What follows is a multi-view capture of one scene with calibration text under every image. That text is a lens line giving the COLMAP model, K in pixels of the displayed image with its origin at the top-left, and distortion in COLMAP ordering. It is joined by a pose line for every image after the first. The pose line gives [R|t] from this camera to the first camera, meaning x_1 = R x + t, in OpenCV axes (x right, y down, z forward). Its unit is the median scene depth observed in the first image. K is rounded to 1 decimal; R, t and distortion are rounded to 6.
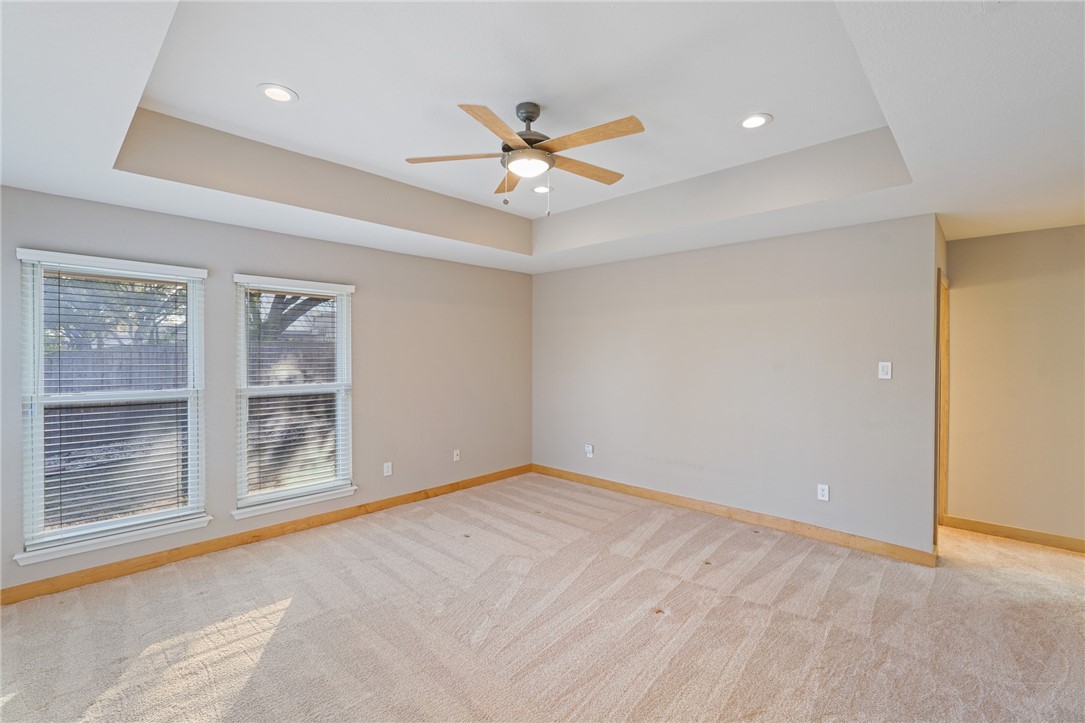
lens RADIAL K [[485.4, 0, 537.4], [0, 485.4, 358.4], [0, 0, 1]] dist [-0.015788, 0.007400]
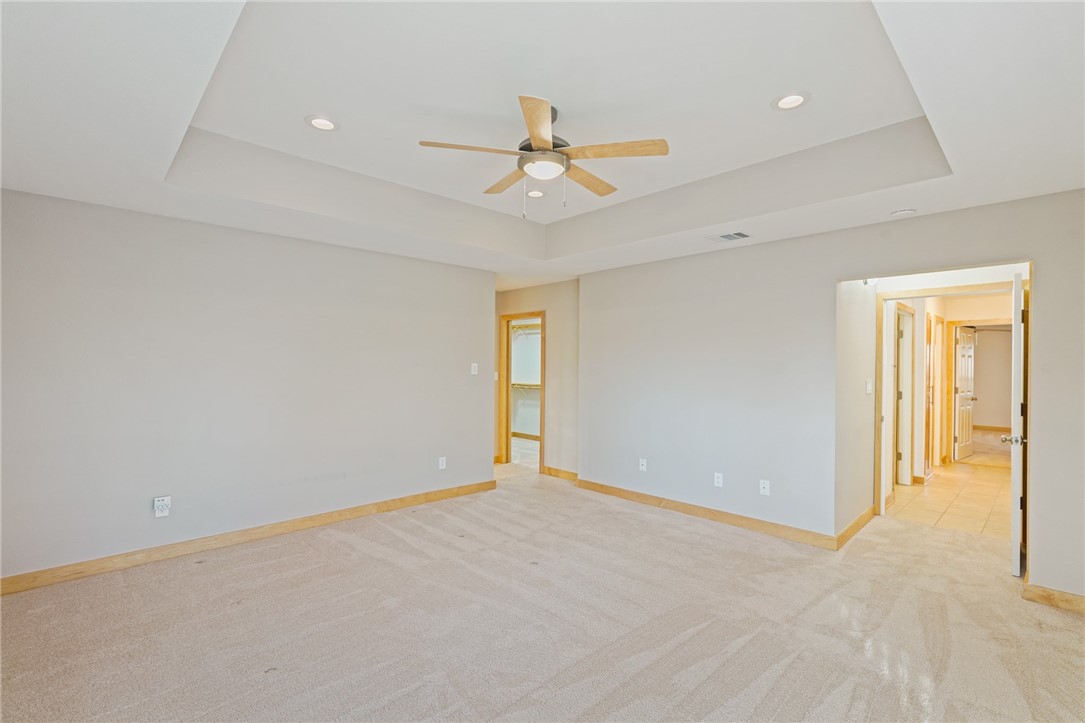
lens RADIAL K [[485.4, 0, 543.0], [0, 485.4, 364.6], [0, 0, 1]] dist [-0.015788, 0.007400]
pose [[0.042922, -0.005205, 0.999065, -0.735748], [-0.002017, 0.999984, 0.005297, 0.002582], [-0.999076, -0.002243, 0.042911, 0.687618]]
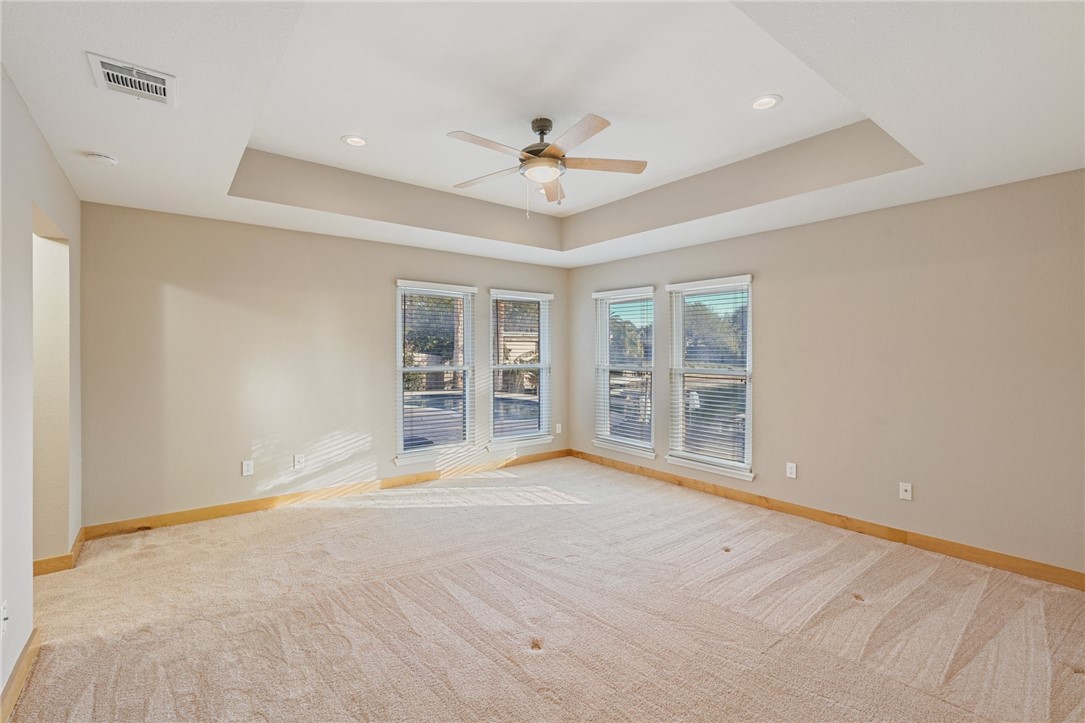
lens RADIAL K [[485.4, 0, 537.7], [0, 485.4, 354.1], [0, 0, 1]] dist [-0.015788, 0.007400]
pose [[-0.159053, 0.010316, -0.987216, 0.791363], [-0.007592, 0.999903, 0.011672, 0.009680], [0.987241, 0.009352, -0.158959, 0.838858]]
